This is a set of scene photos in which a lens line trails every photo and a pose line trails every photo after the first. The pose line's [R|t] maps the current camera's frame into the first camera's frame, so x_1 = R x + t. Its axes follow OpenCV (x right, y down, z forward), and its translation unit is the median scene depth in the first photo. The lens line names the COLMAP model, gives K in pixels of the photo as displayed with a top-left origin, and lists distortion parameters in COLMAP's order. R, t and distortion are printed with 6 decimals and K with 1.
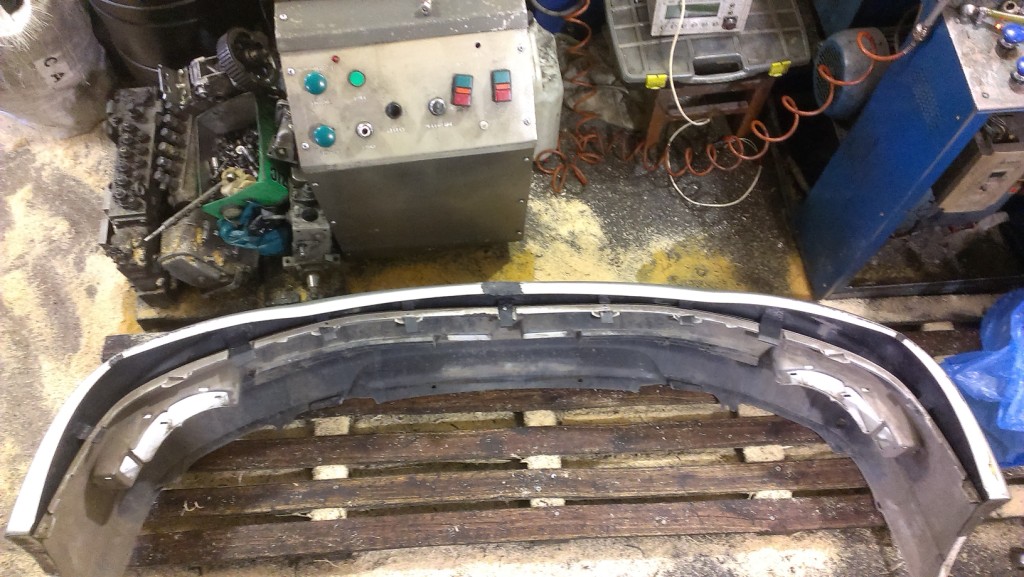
lens RADIAL K [[816.7, 0, 508.3], [0, 816.7, 285.7], [0, 0, 1]] dist [0.055768, -0.057157]
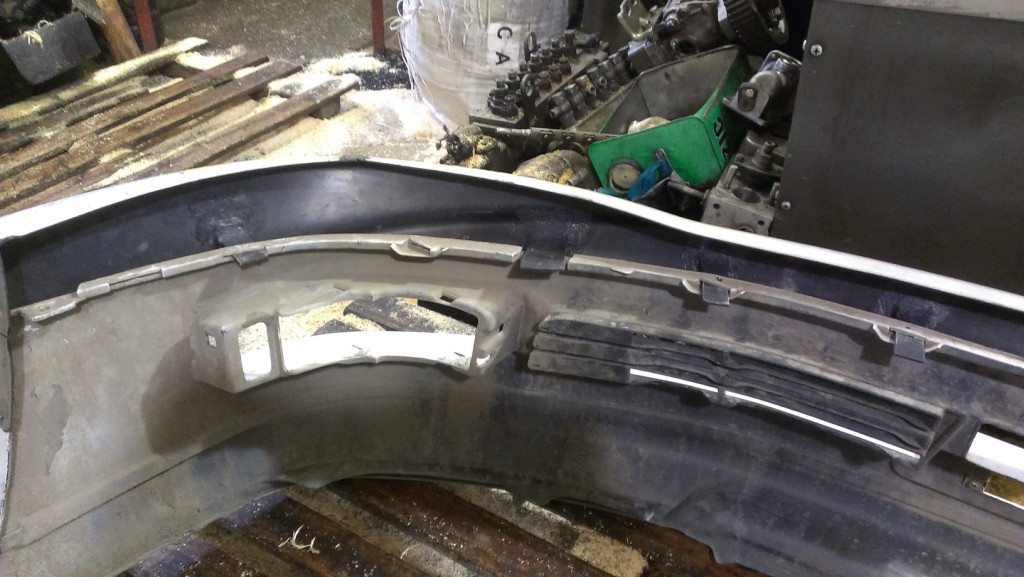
lens RADIAL K [[816.7, 0, 517.8], [0, 816.7, 293.5], [0, 0, 1]] dist [0.055768, -0.057157]
pose [[0.827885, 0.325572, -0.456737, -0.091001], [-0.500435, 0.796508, -0.339323, 0.244581], [0.253320, 0.509487, 0.822345, 0.524217]]
